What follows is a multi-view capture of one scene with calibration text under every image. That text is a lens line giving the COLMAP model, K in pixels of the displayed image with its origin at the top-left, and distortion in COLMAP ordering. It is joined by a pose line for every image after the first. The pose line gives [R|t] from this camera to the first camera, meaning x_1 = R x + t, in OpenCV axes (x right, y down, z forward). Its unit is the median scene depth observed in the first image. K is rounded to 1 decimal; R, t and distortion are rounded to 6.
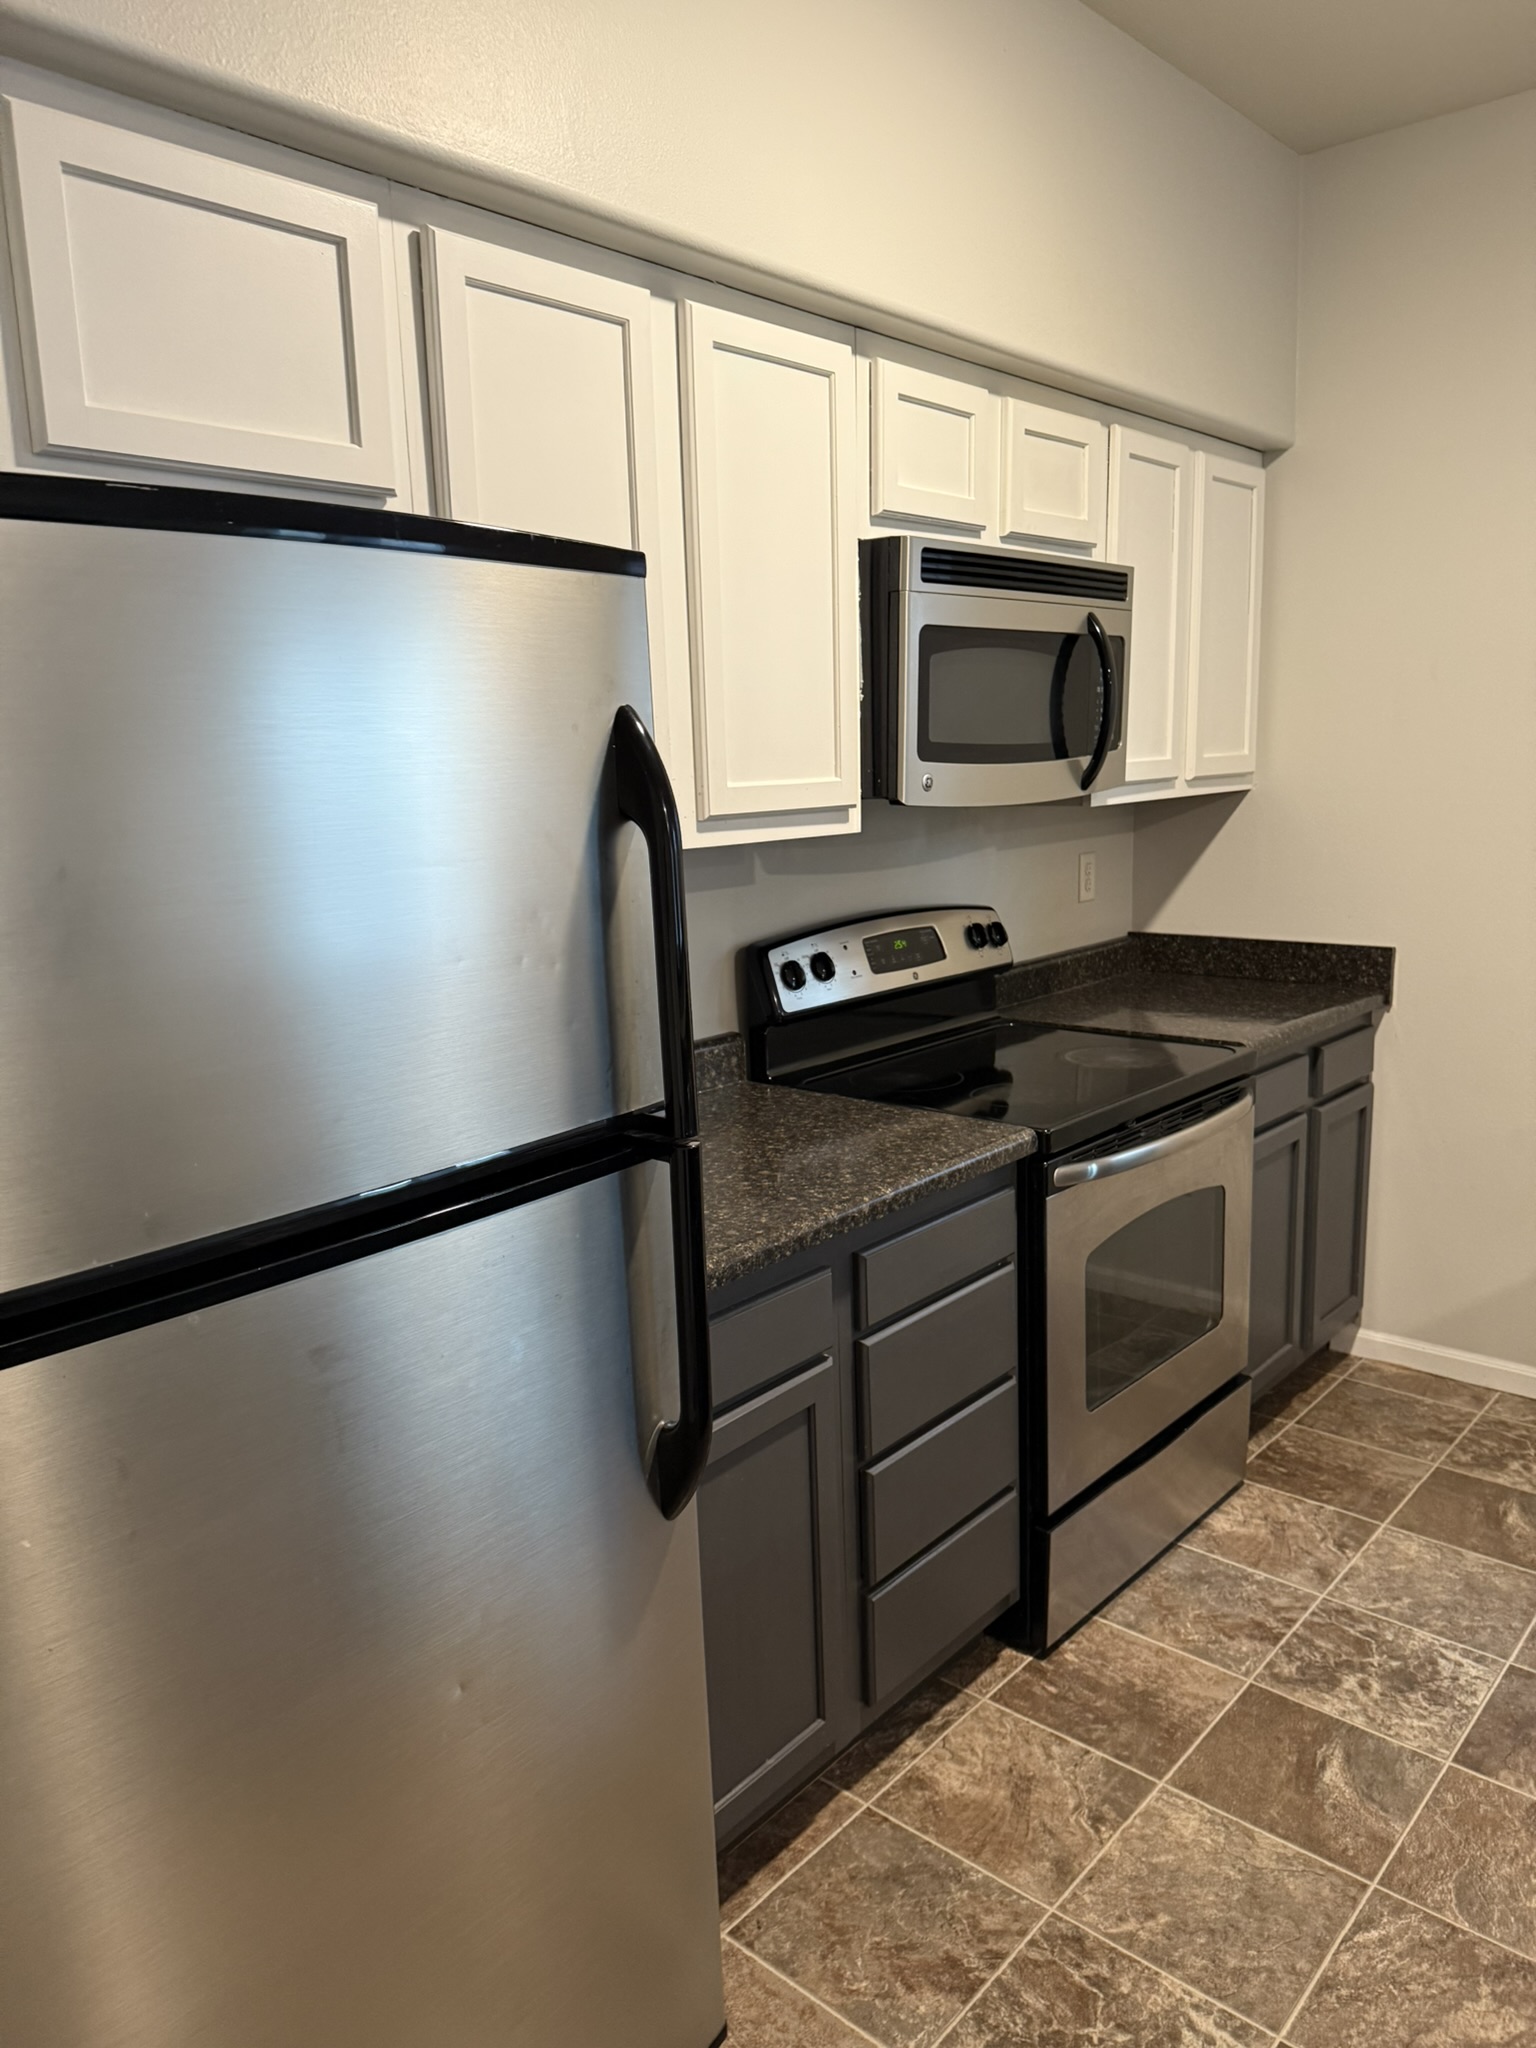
lens RADIAL K [[1421.4, 0, 768.0], [0, 1421.4, 1024.0], [0, 0, 1]] dist [0.136086, -0.239152]
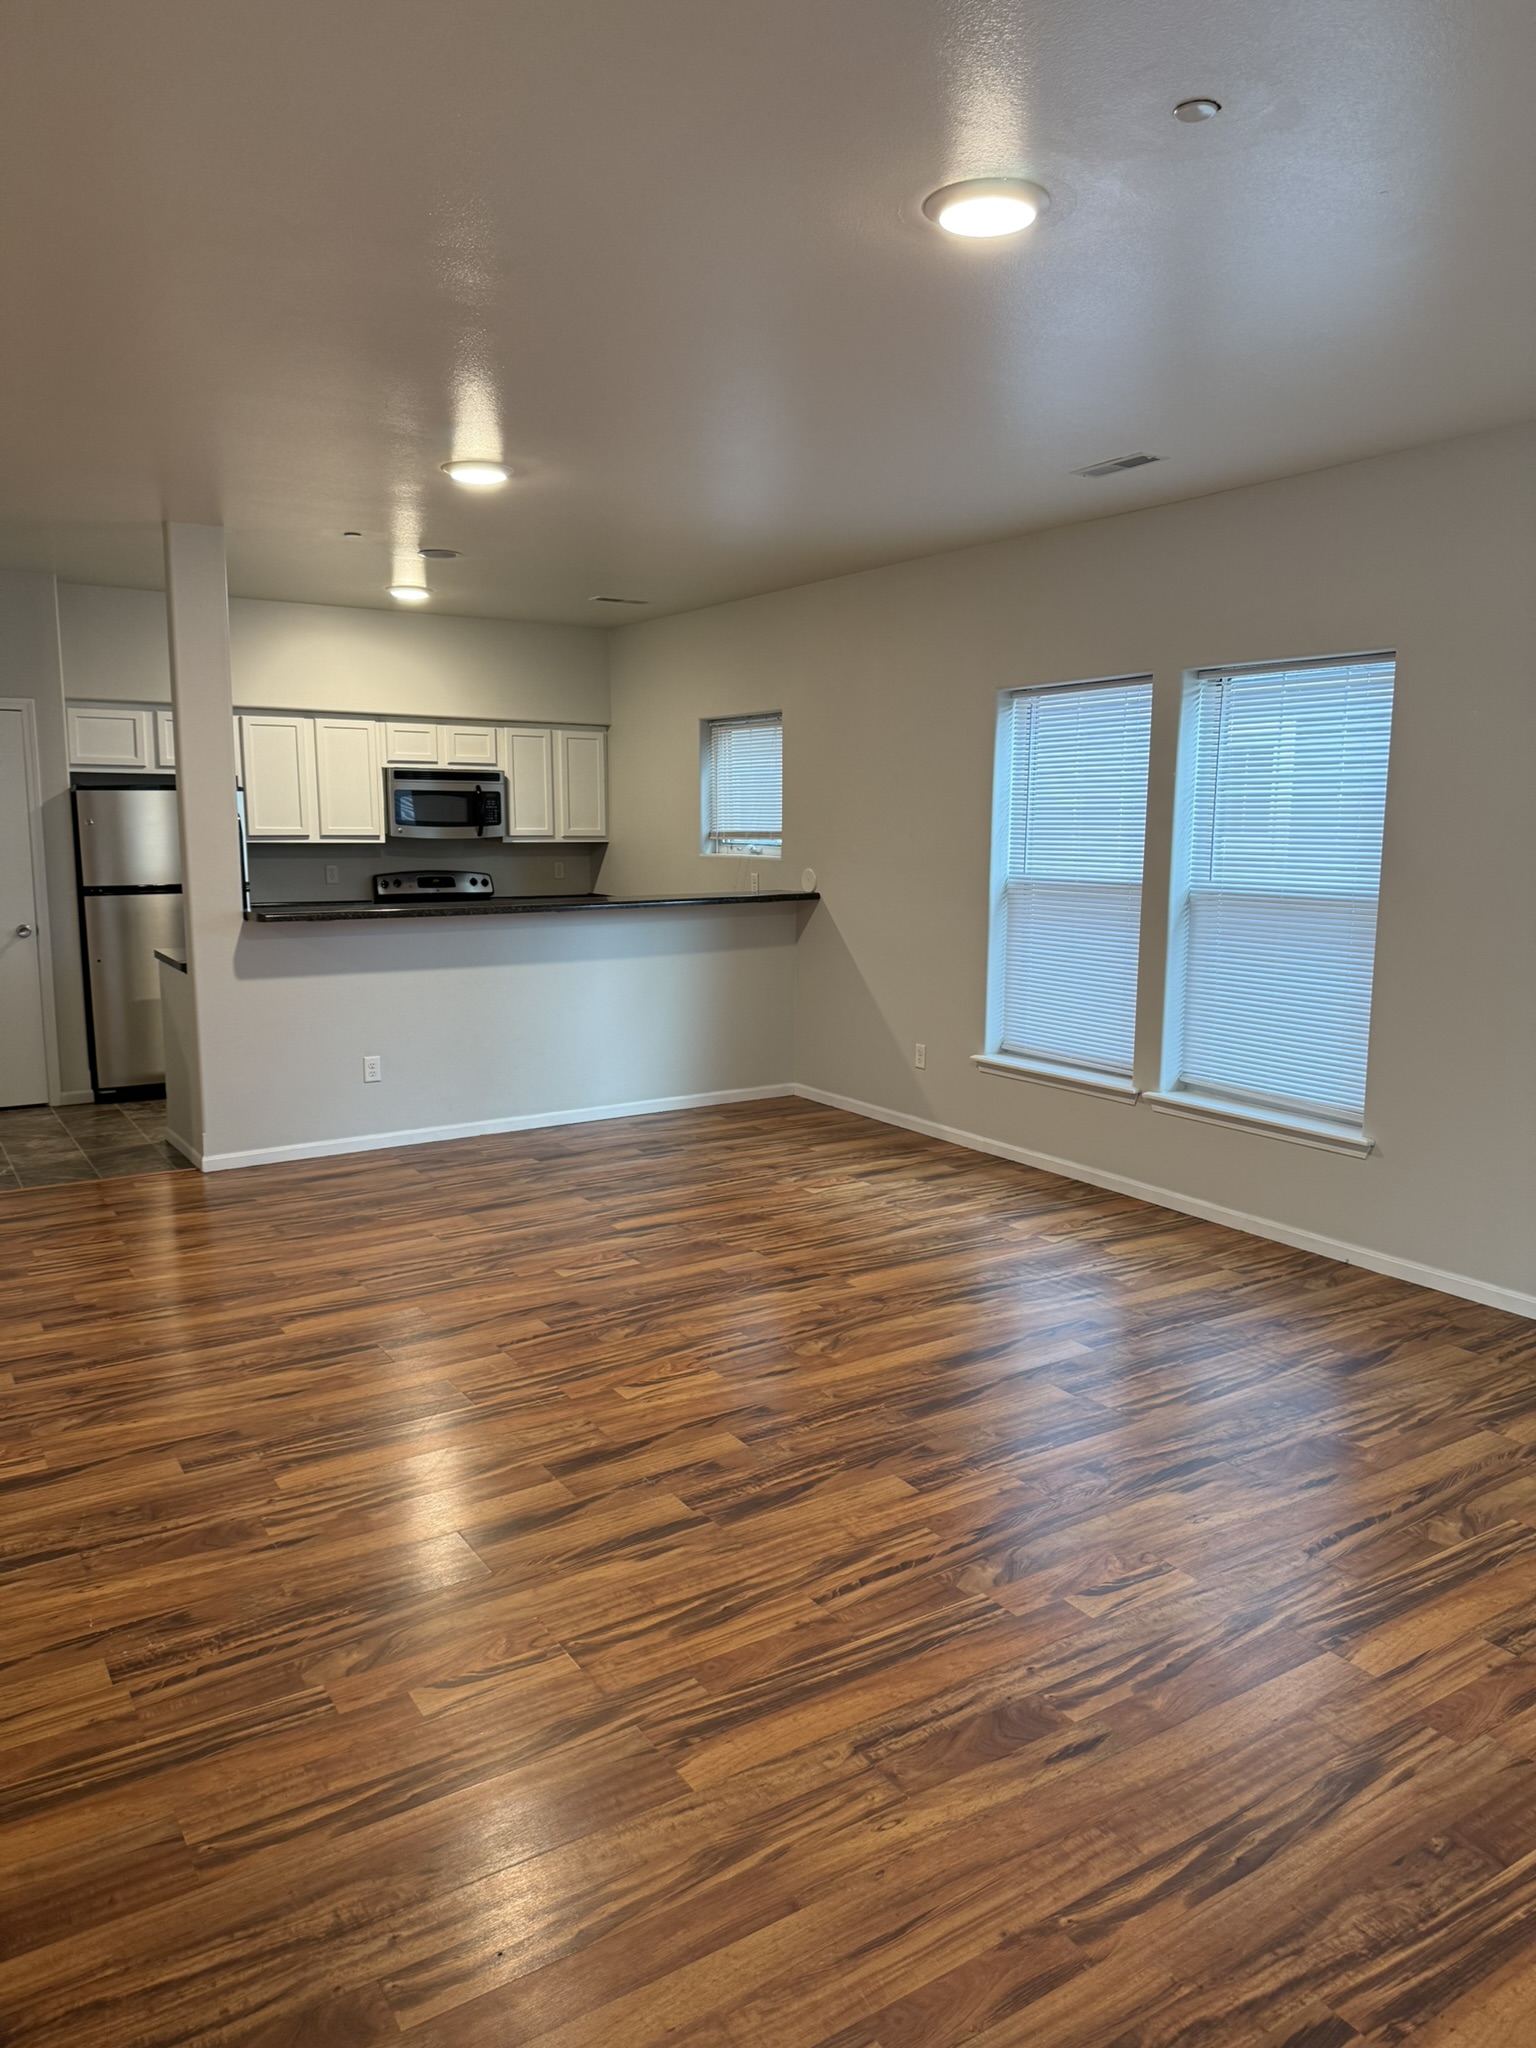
lens RADIAL K [[1421.4, 0, 768.0], [0, 1421.4, 1024.0], [0, 0, 1]] dist [0.136086, -0.239152]
pose [[0.967642, 0.072938, -0.241557, 1.795656], [-0.081599, 0.996325, -0.026034, 0.320323], [0.238770, 0.044903, 0.970037, -2.164249]]
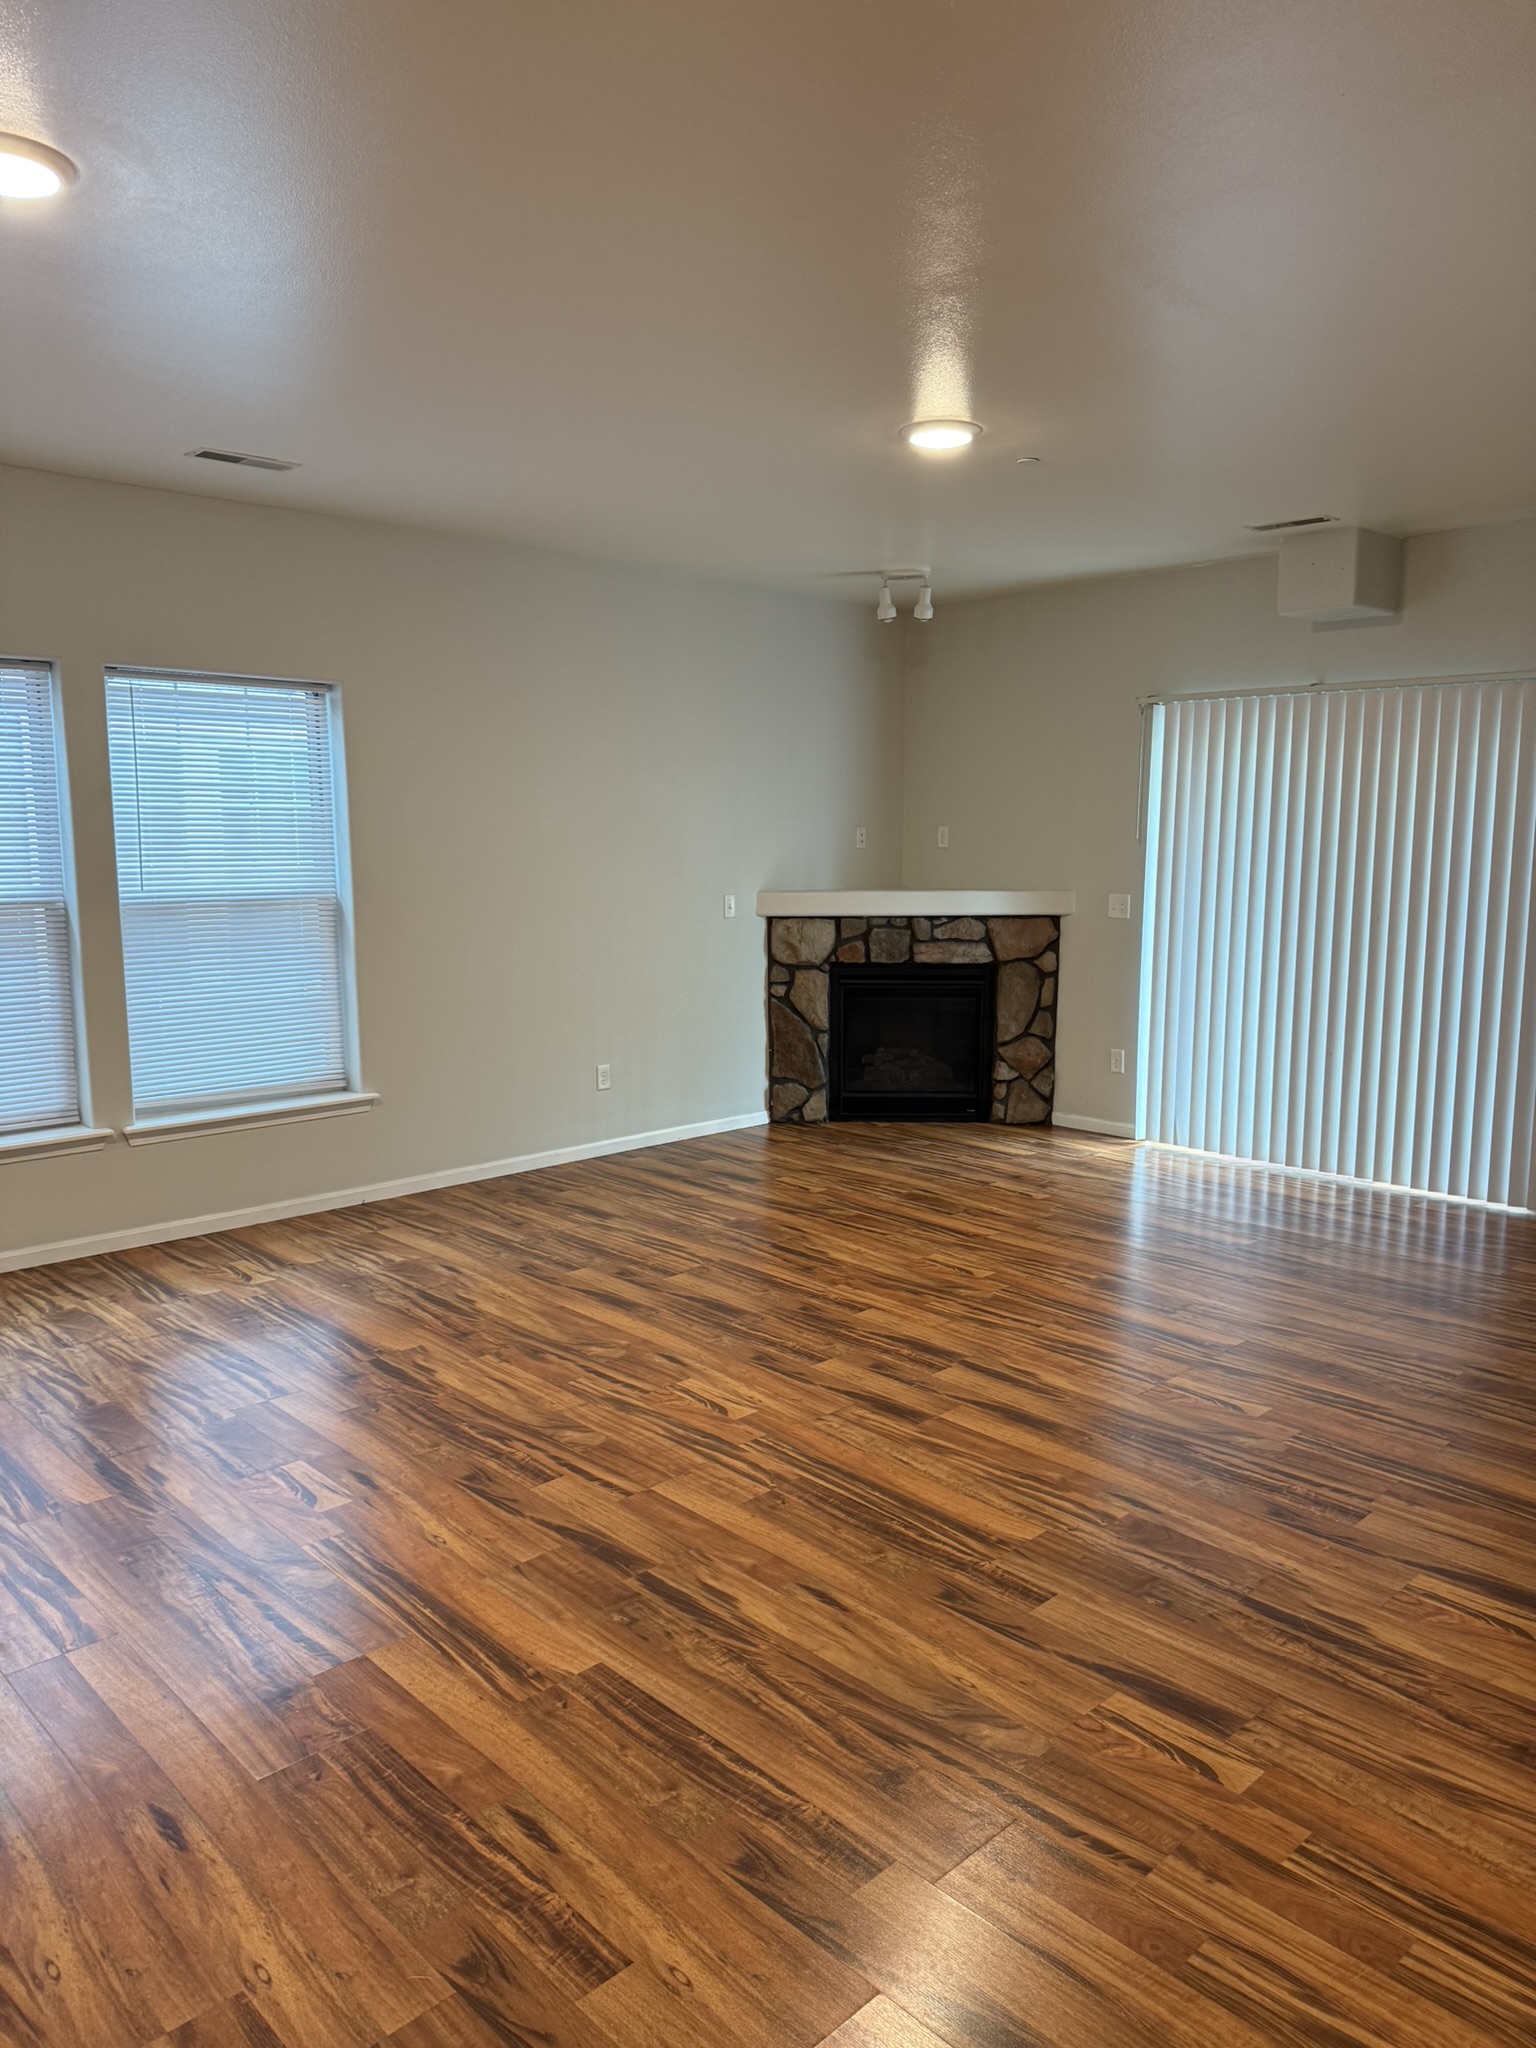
lens RADIAL K [[1421.4, 0, 768.0], [0, 1421.4, 1024.0], [0, 0, 1]] dist [0.136086, -0.239152]
pose [[0.062012, -0.102094, 0.992840, -0.104518], [0.184087, 0.978858, 0.089158, 0.161958], [-0.980952, 0.177240, 0.079495, -0.932348]]
